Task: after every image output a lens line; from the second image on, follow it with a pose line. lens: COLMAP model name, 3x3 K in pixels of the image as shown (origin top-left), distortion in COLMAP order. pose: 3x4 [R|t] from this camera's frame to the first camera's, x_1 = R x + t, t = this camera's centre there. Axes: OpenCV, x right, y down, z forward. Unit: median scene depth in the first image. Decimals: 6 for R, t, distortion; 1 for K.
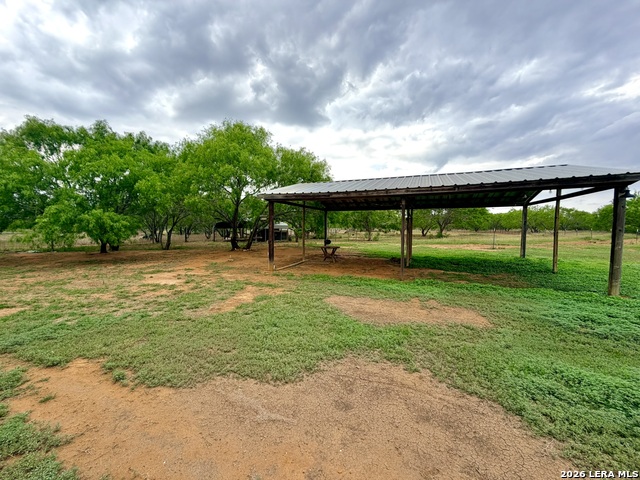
lens RADIAL K [[255.6, 0, 319.7], [0, 255.6, 237.0], [0, 0, 1]] dist [0.001024, -0.000090]
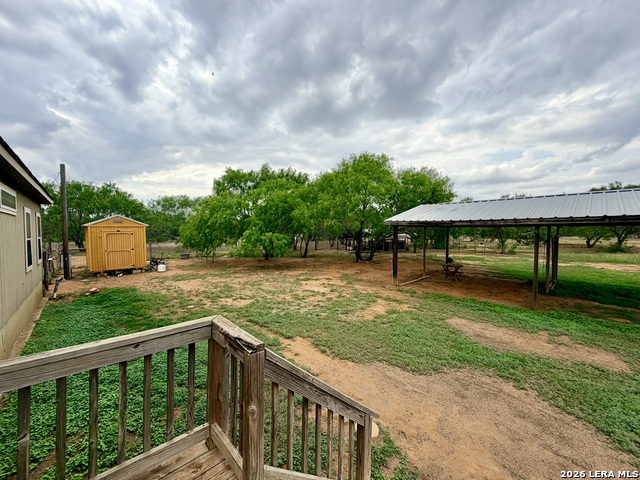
lens RADIAL K [[255.6, 0, 316.1], [0, 255.6, 240.9], [0, 0, 1]] dist [0.001024, -0.000090]
pose [[0.900834, 0.008652, -0.434077, -0.015425], [-0.006917, 0.999961, 0.005577, -0.130004], [0.434108, -0.002022, 0.900858, -0.348172]]
